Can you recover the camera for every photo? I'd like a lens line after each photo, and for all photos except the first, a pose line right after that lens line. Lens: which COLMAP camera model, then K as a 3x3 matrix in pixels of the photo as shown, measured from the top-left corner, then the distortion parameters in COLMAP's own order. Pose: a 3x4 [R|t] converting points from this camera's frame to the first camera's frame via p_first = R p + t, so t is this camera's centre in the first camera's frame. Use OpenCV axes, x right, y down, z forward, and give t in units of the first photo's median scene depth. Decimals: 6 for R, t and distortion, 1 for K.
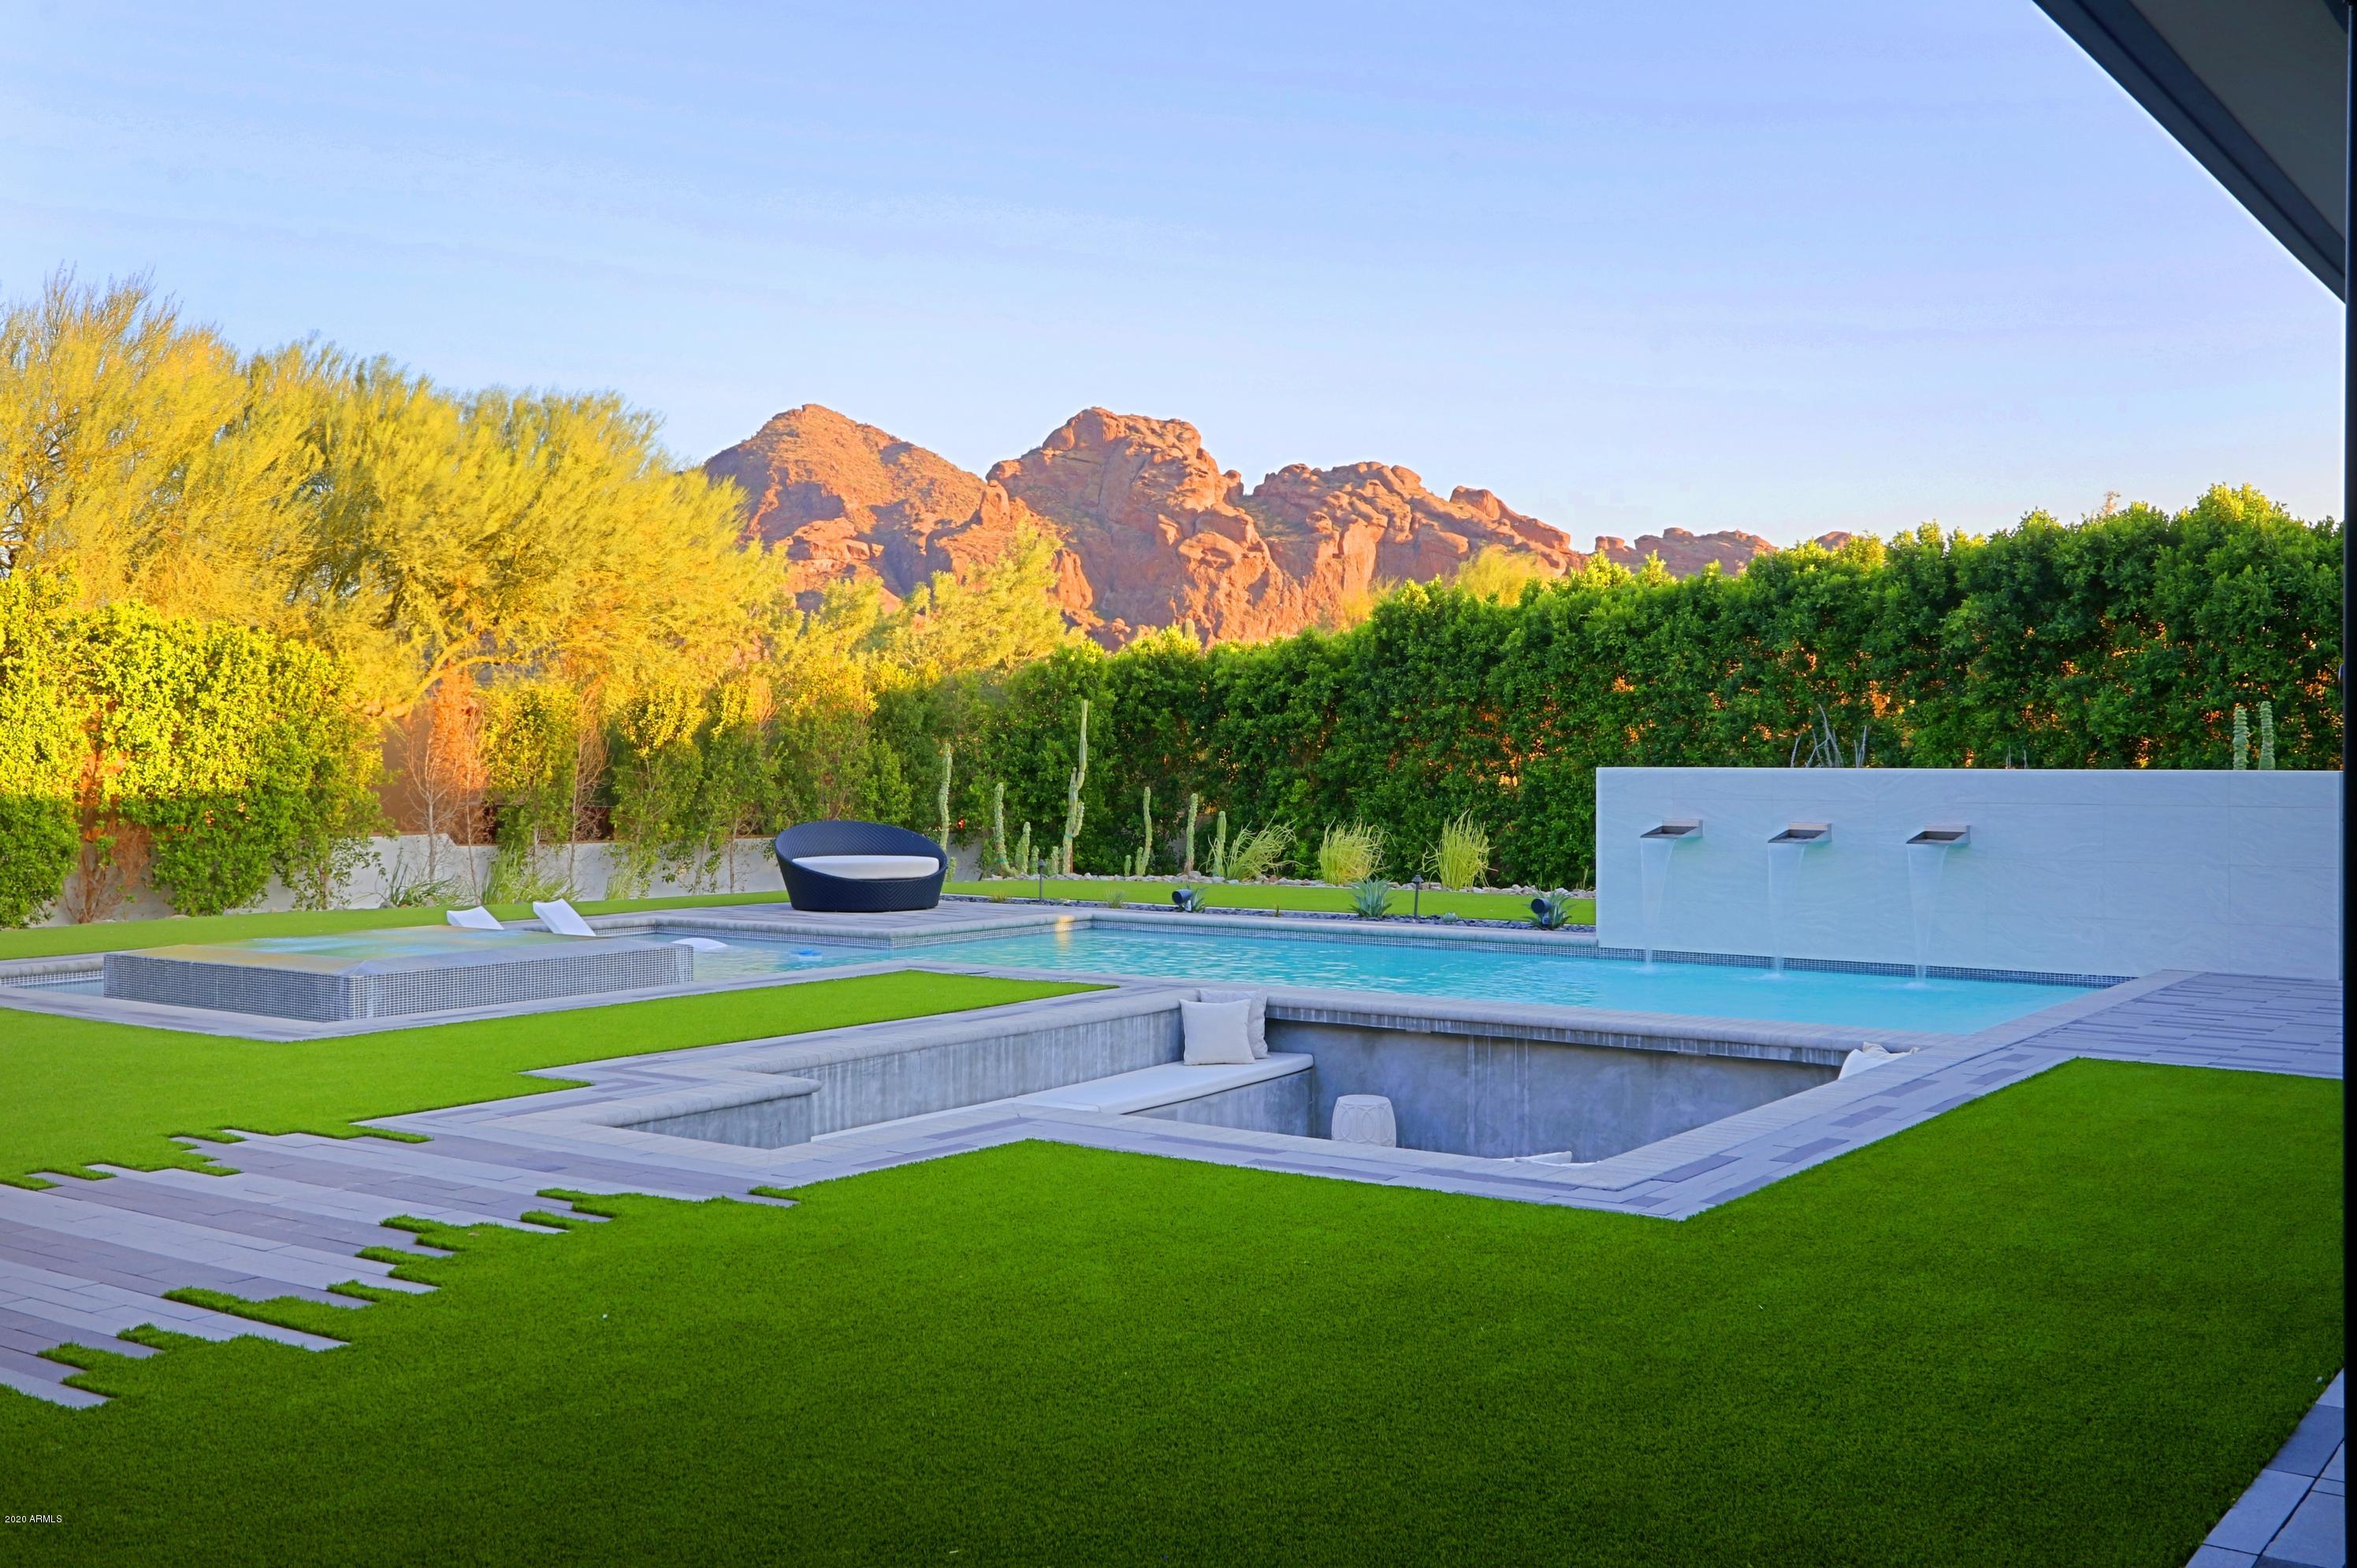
lens RADIAL K [[2299.2, 0, 1178.5], [0, 2299.2, 784.0], [0, 0, 1]] dist [0.008525, 0.002506]
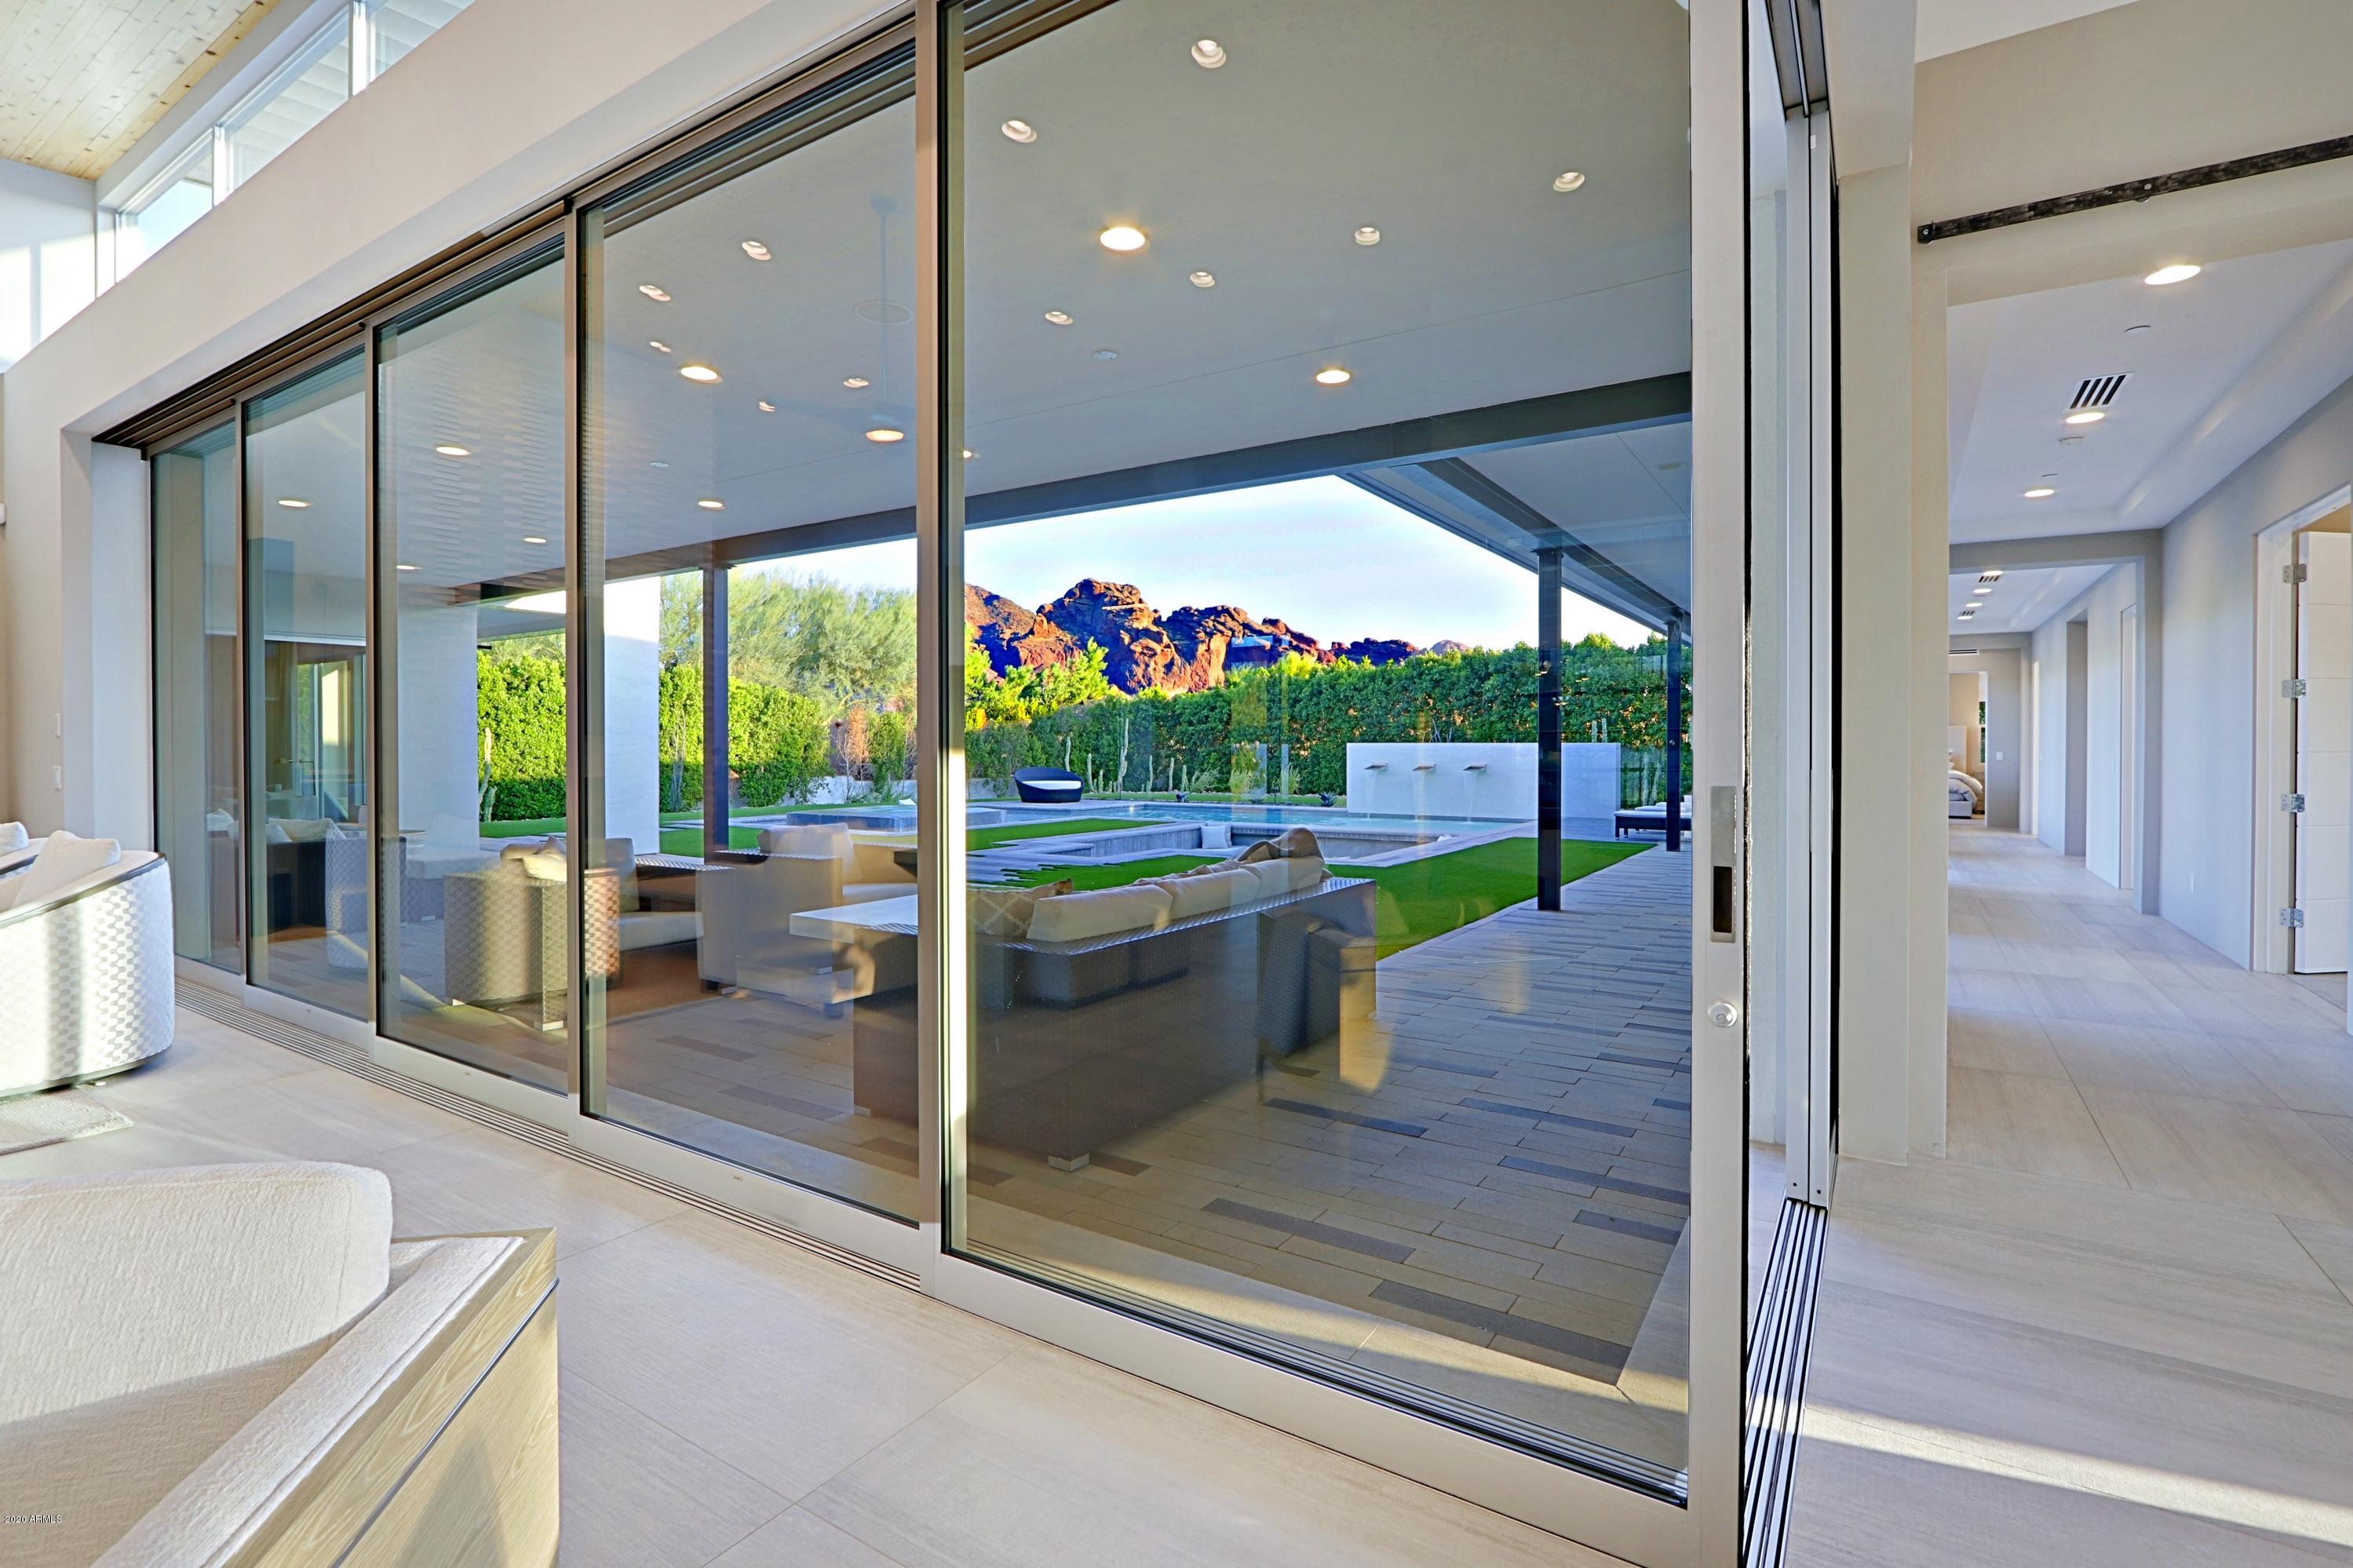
lens RADIAL K [[1120.1, 0, 1176.5], [0, 1120.1, 784.0], [0, 0, 1]] dist [-0.055505, 0.000012]
pose [[0.999104, -0.002535, 0.042255, -0.032945], [0.001686, 0.999796, 0.020118, 0.007005], [-0.042297, -0.020029, 0.998904, -0.129541]]
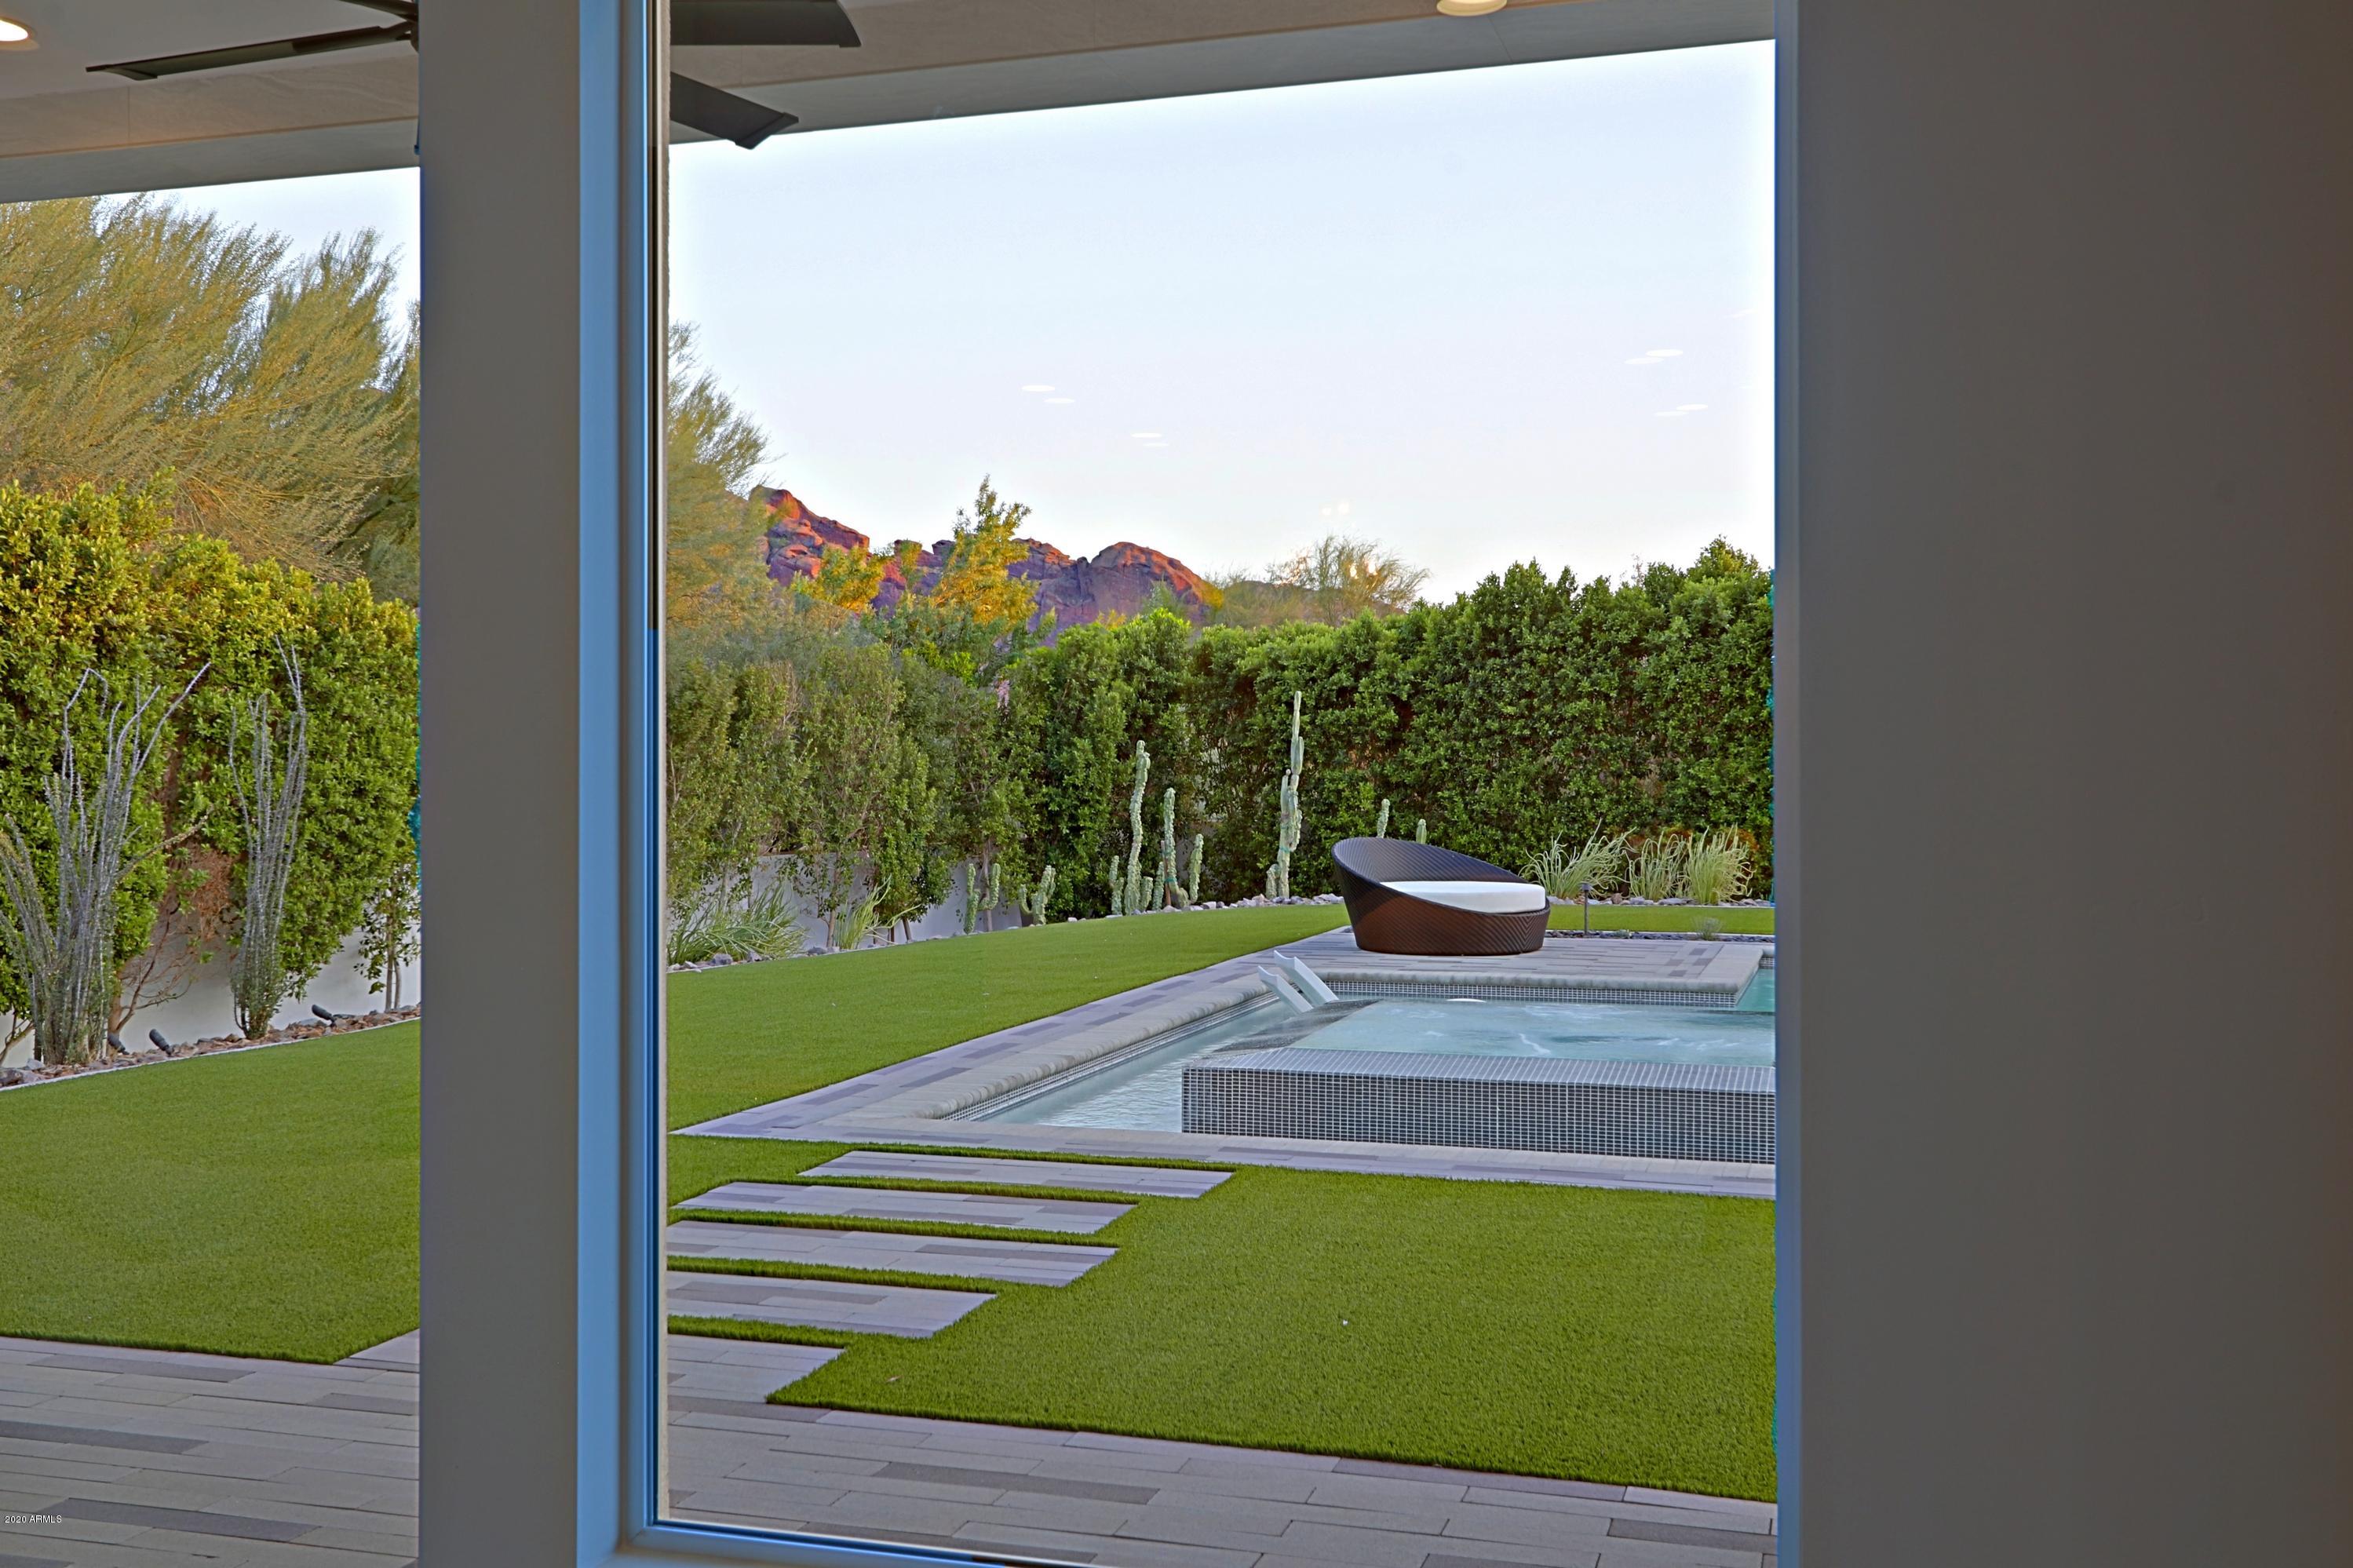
lens RADIAL K [[2295.3, 0, 1176.5], [0, 2295.3, 784.0], [0, 0, 1]] dist [0.008525, 0.002506]
pose [[0.951063, -0.003758, 0.308975, -0.295679], [0.003989, 0.999992, -0.000118, -0.001802], [-0.308972, 0.001345, 0.951070, 0.175208]]
